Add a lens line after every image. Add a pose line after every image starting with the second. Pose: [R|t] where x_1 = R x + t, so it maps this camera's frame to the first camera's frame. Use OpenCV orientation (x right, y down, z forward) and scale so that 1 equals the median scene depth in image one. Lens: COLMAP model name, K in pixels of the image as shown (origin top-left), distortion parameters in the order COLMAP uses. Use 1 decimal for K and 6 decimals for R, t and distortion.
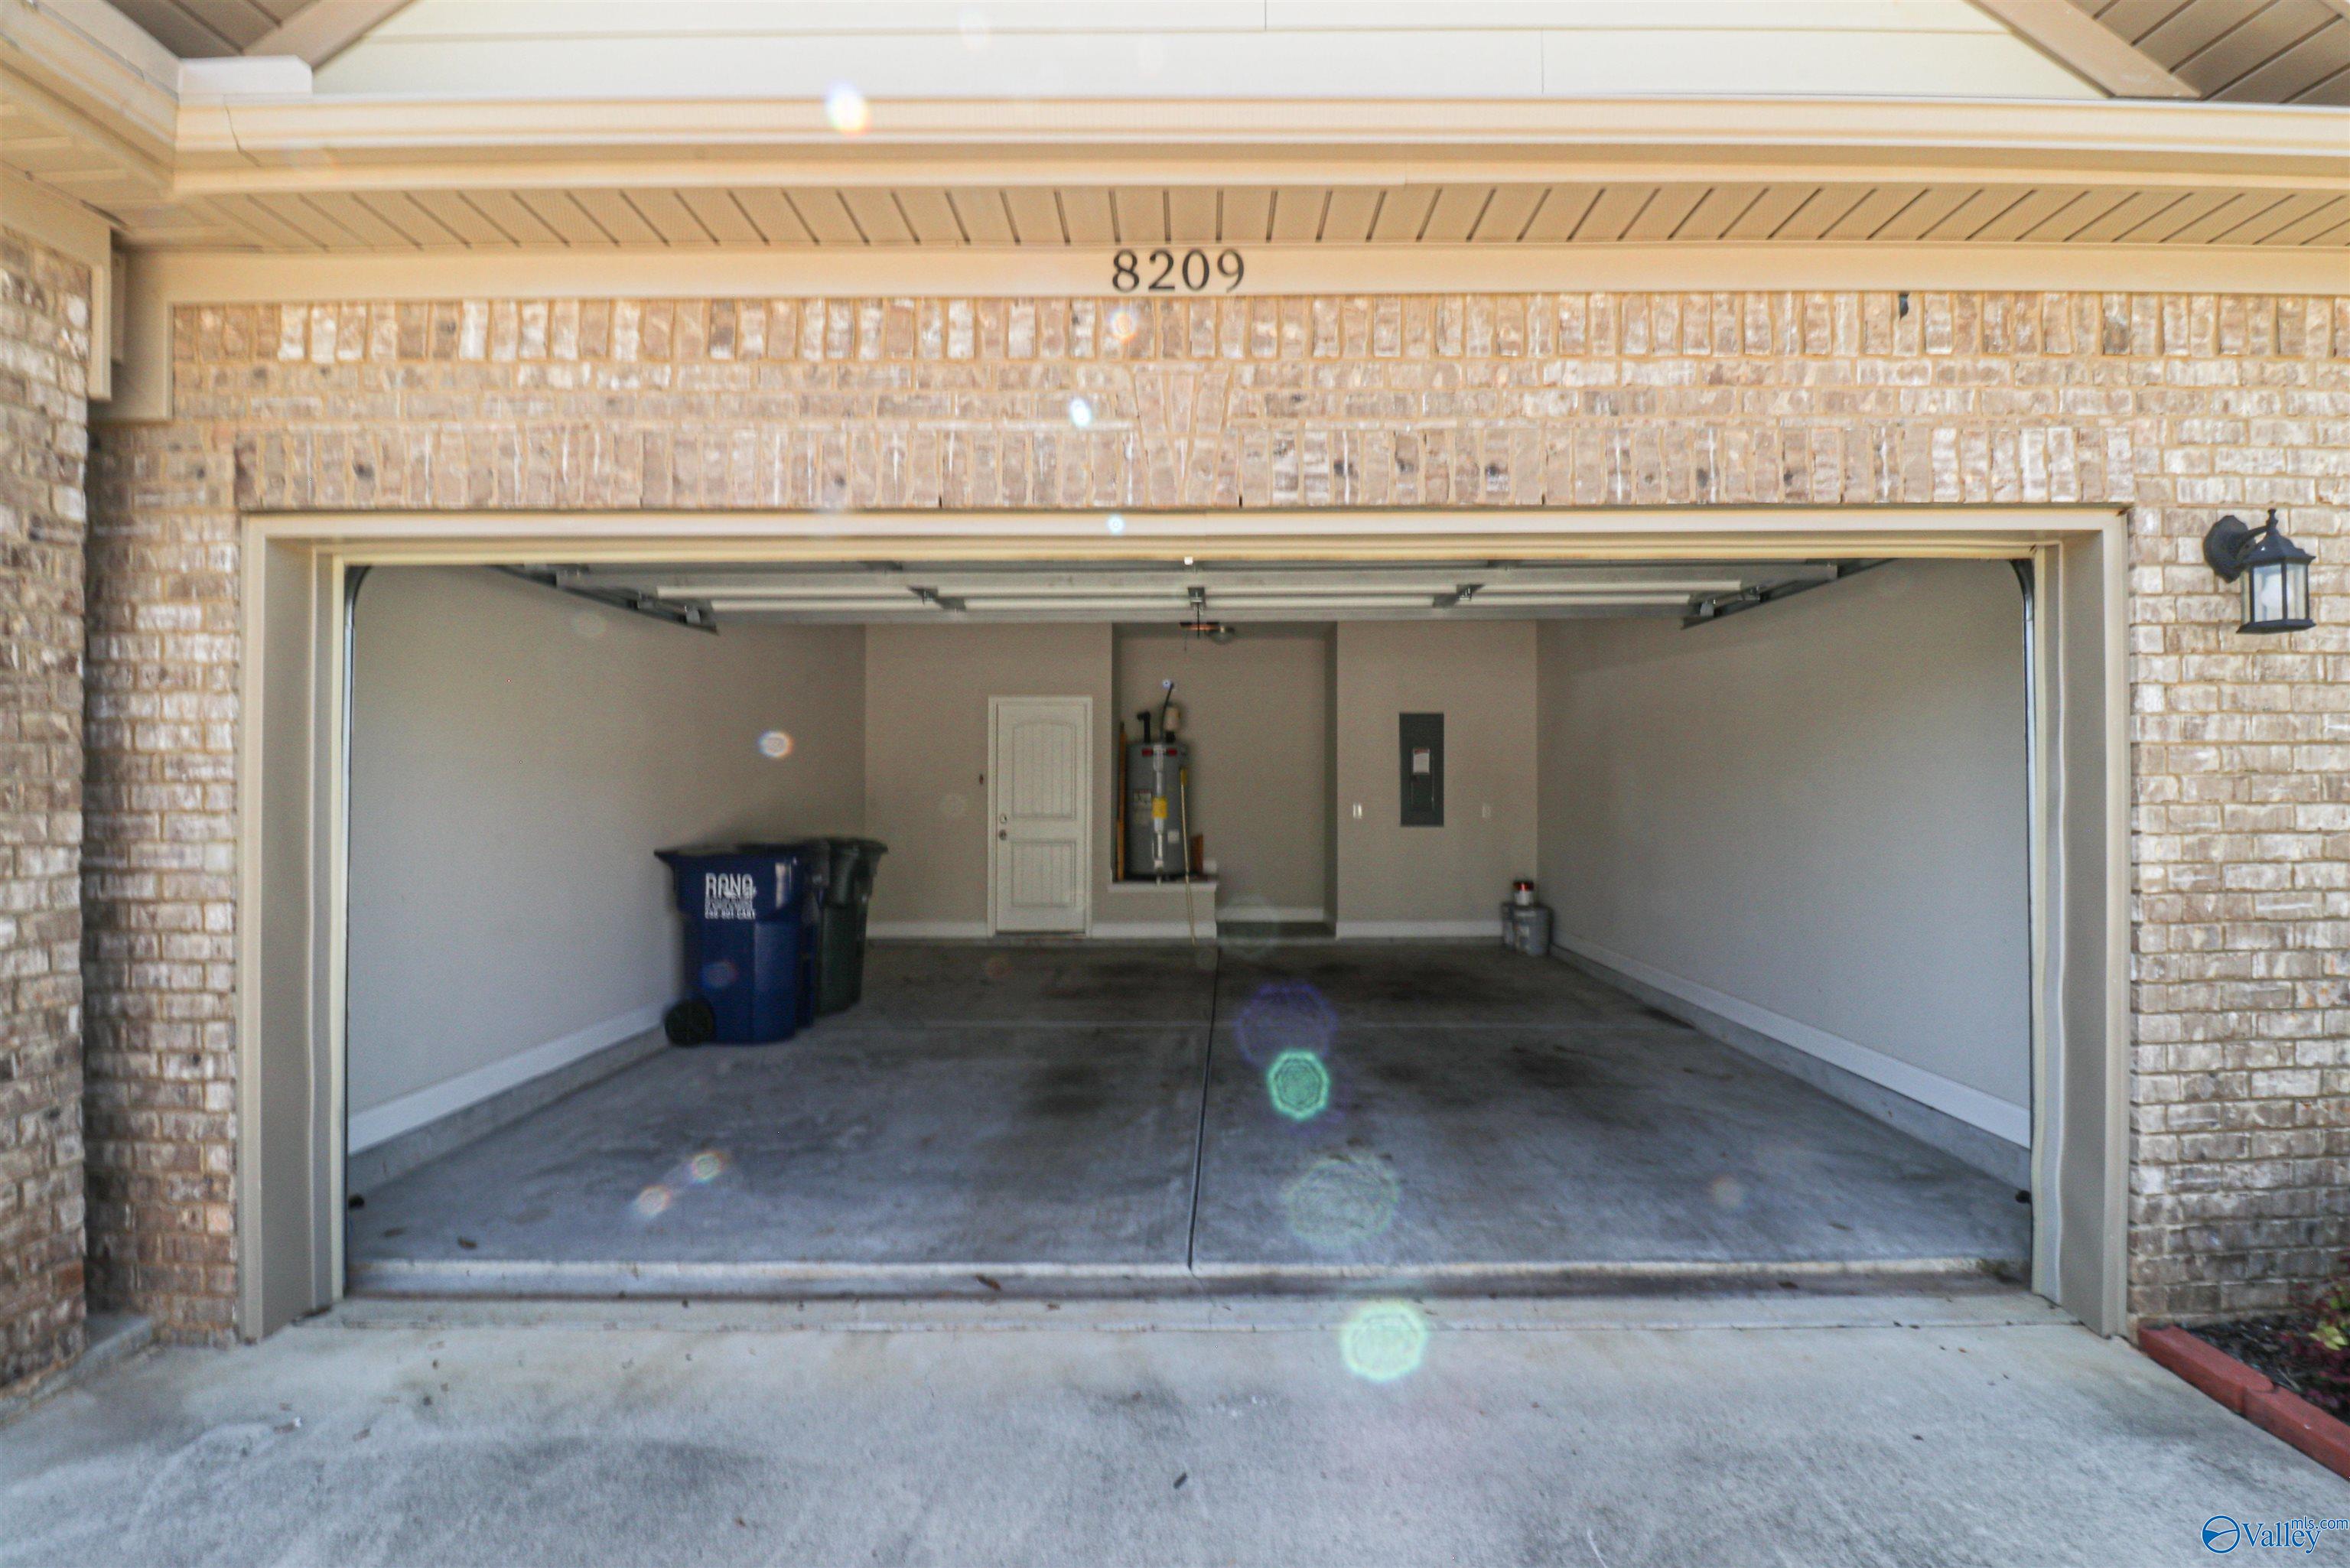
lens RADIAL K [[1098.4, 0, 1184.1], [0, 1098.4, 790.3], [0, 0, 1]] dist [0.005953, -0.015043]
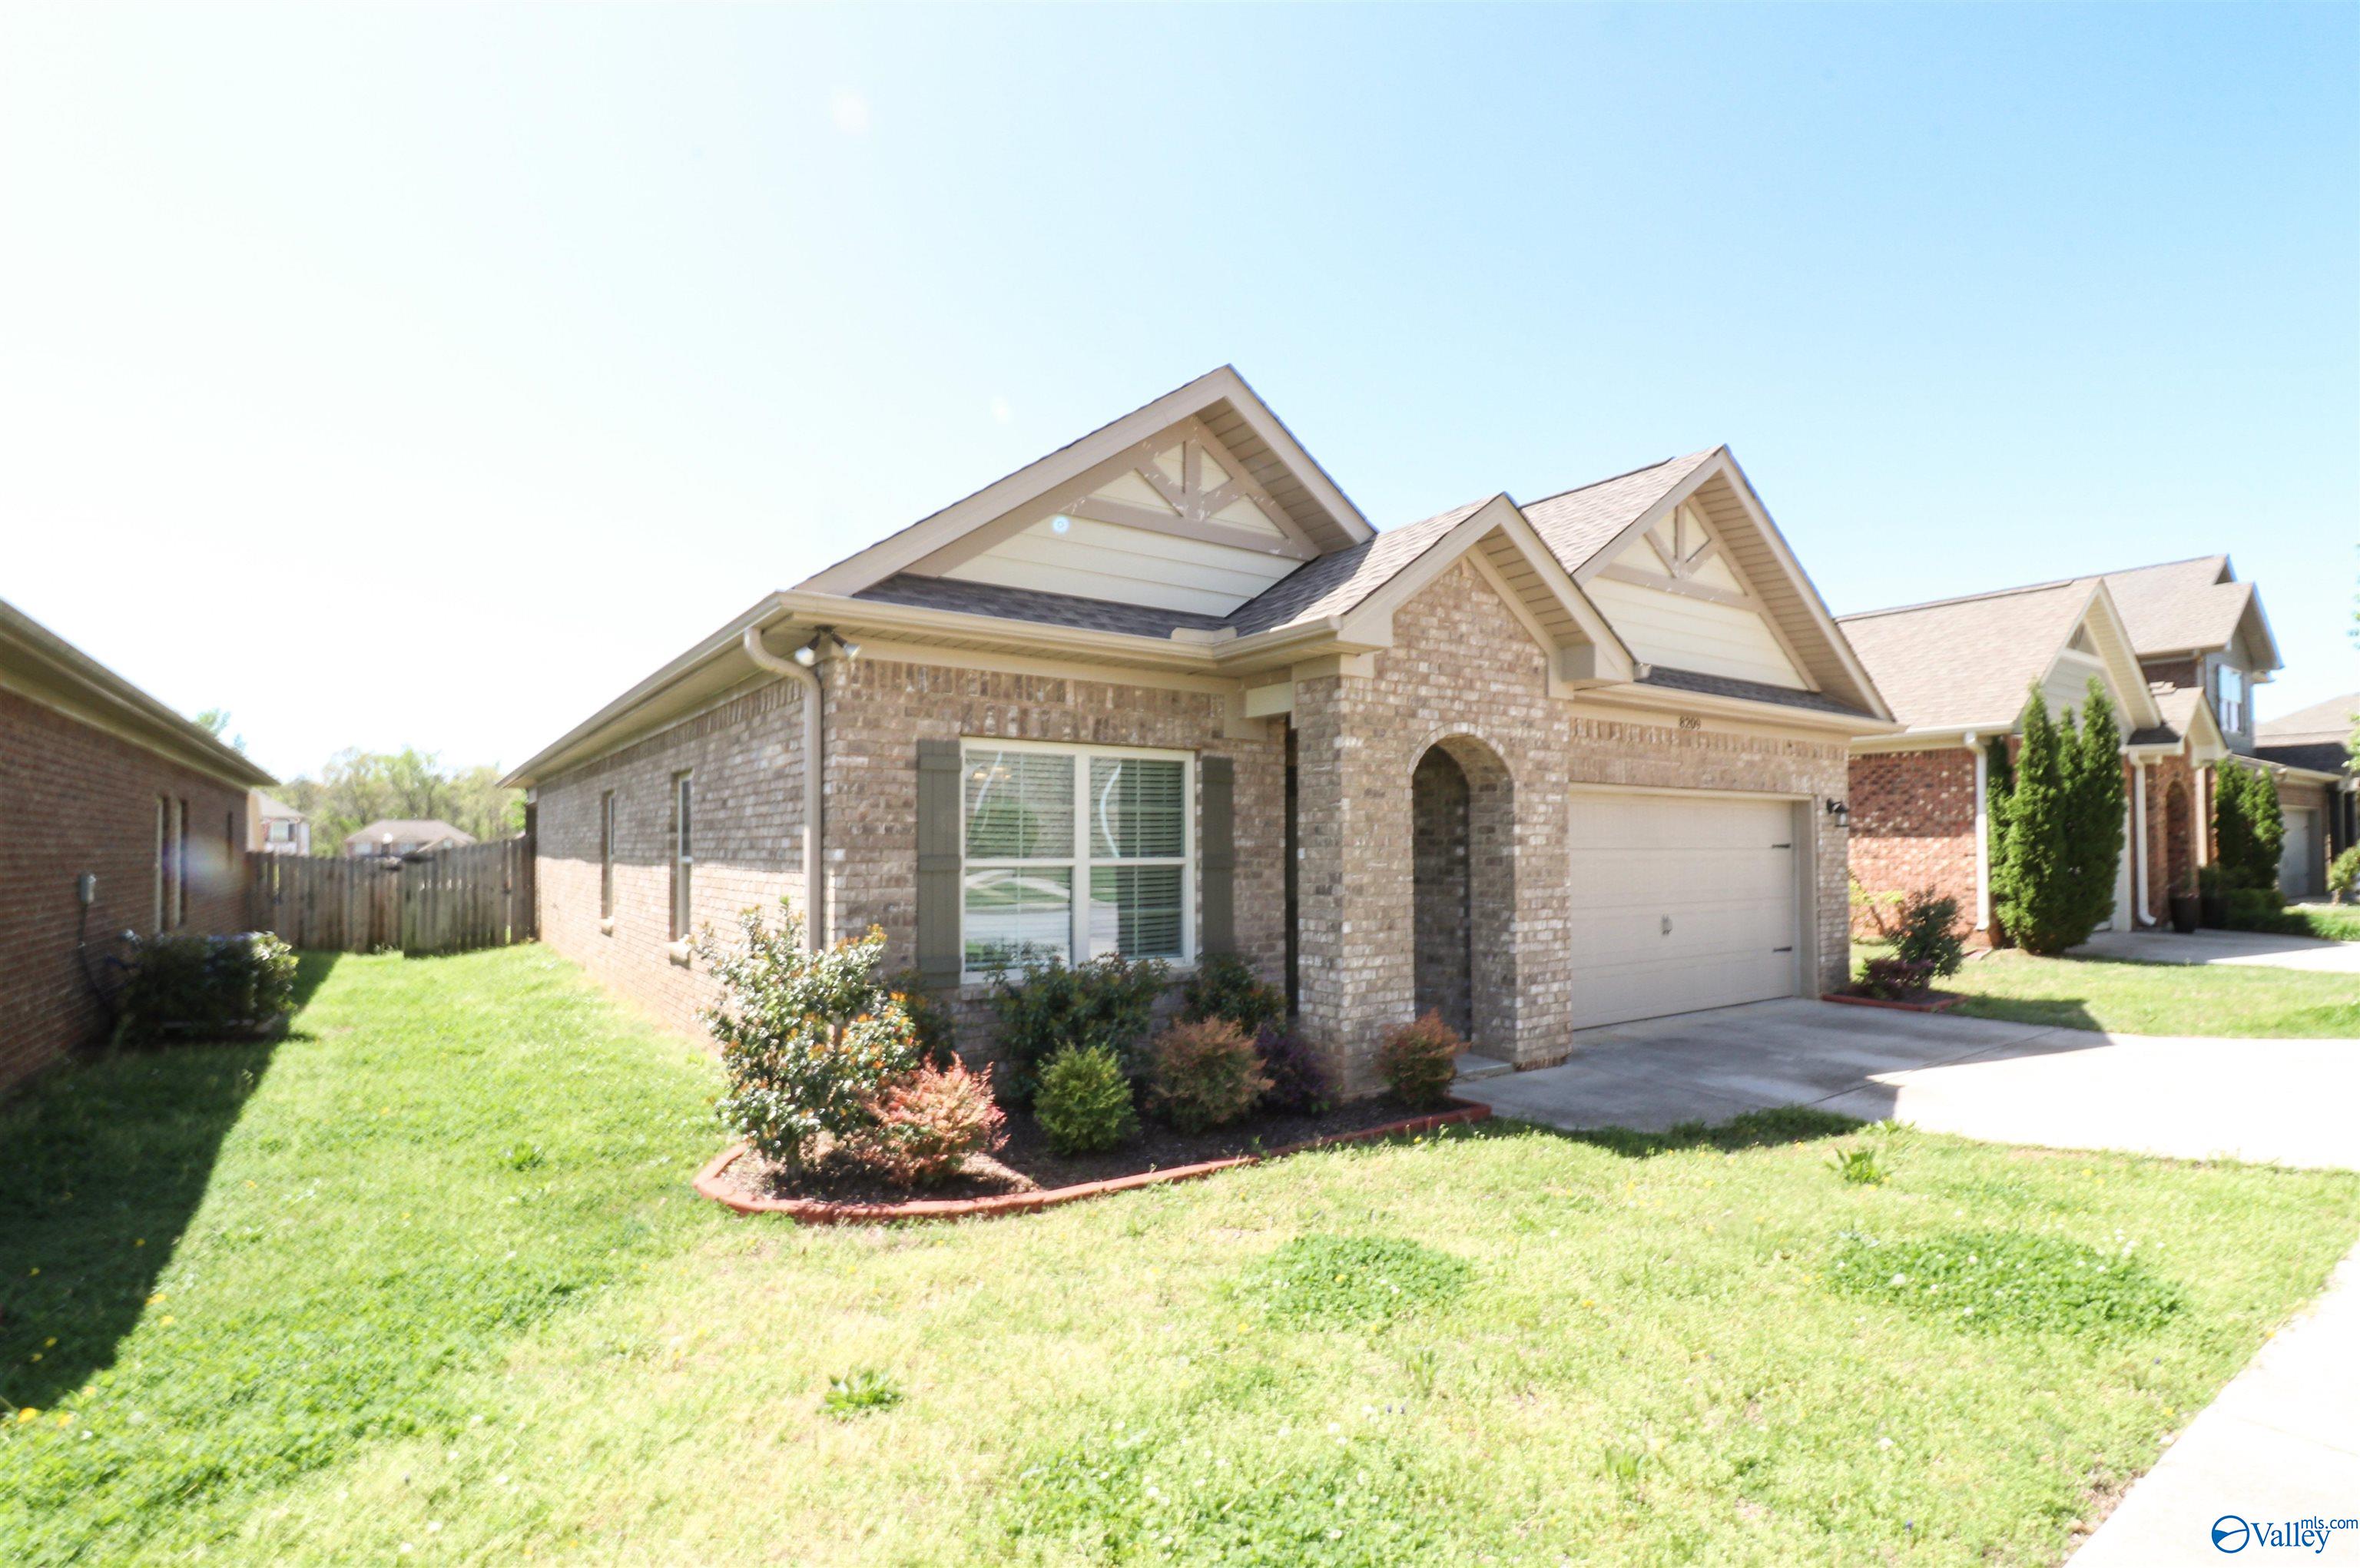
lens RADIAL K [[1146.4, 0, 1172.2], [0, 1146.4, 823.5], [0, 0, 1]] dist [0.001589, 0.000147]
pose [[0.811761, 0.014031, 0.583821, -3.600853], [0.000256, 0.999703, -0.024381, -0.049577], [-0.583990, 0.019941, 0.811516, -1.074797]]
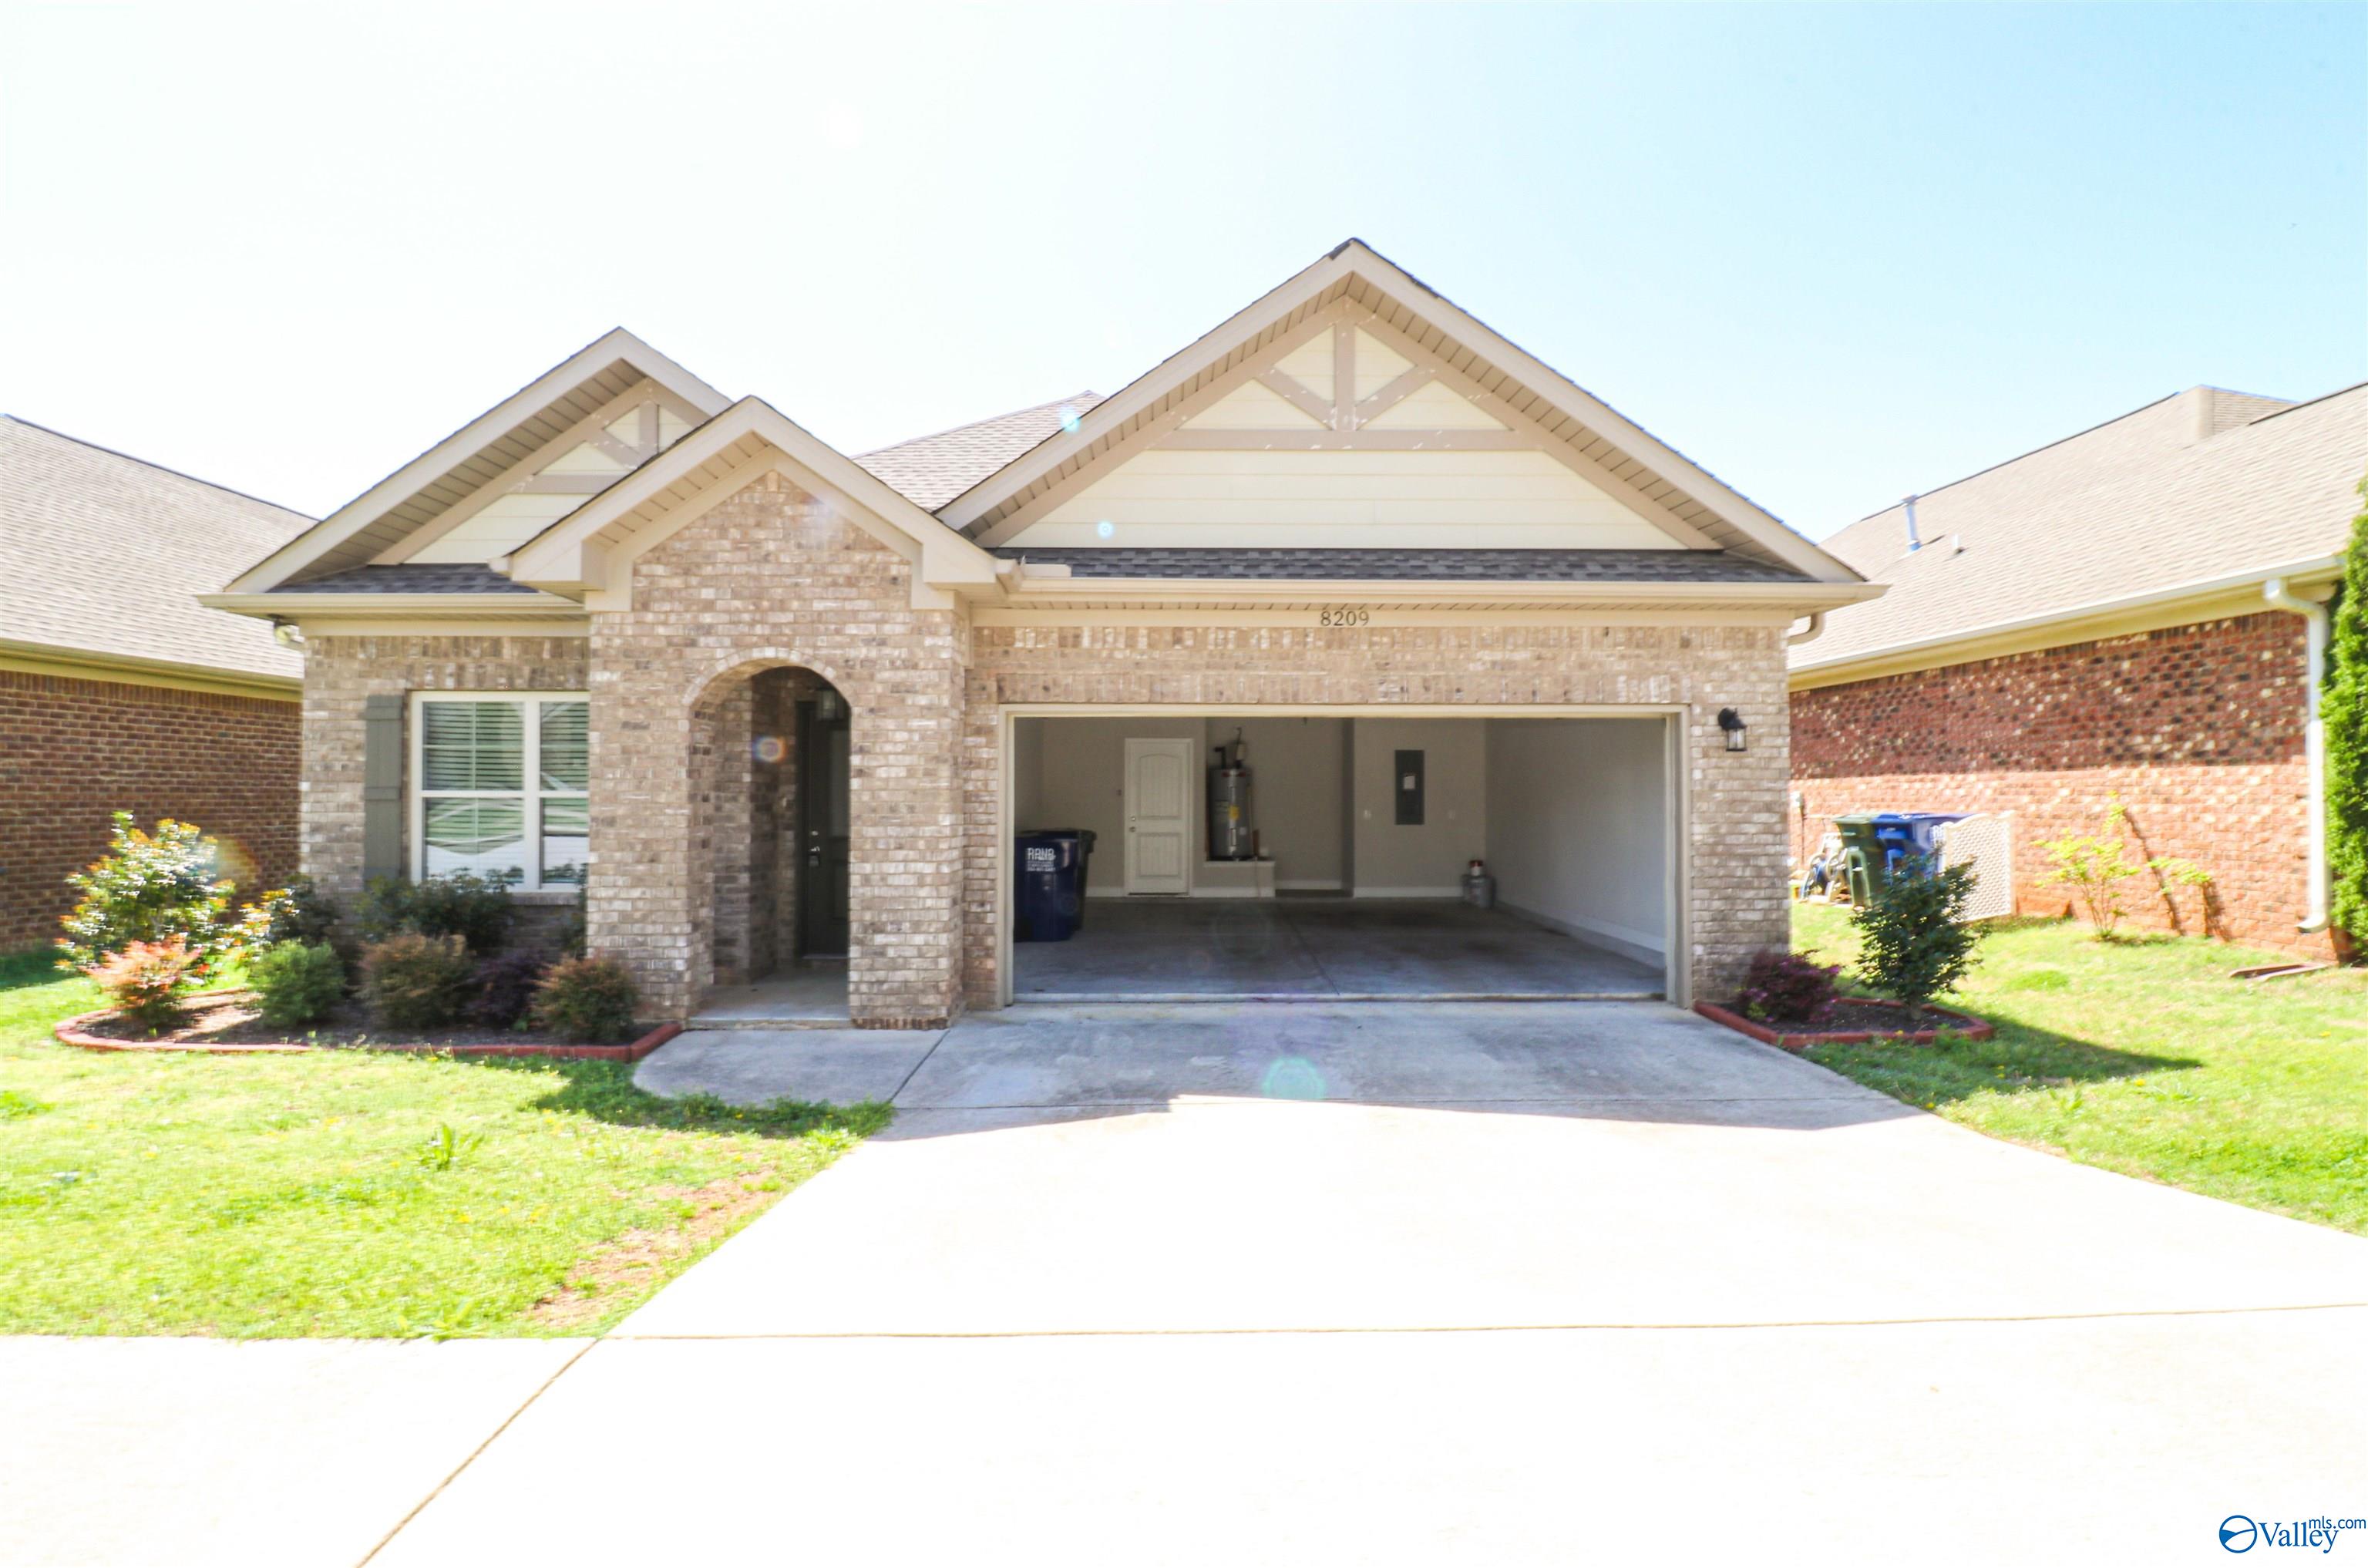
lens RADIAL K [[1089.4, 0, 1154.0], [0, 1089.4, 779.9], [0, 0, 1]] dist [-0.001878, -0.000289]
pose [[0.999980, 0.003435, 0.005225, -0.495979], [-0.003369, 0.999914, -0.012689, -0.030425], [-0.005268, 0.012671, 0.999906, -1.726112]]
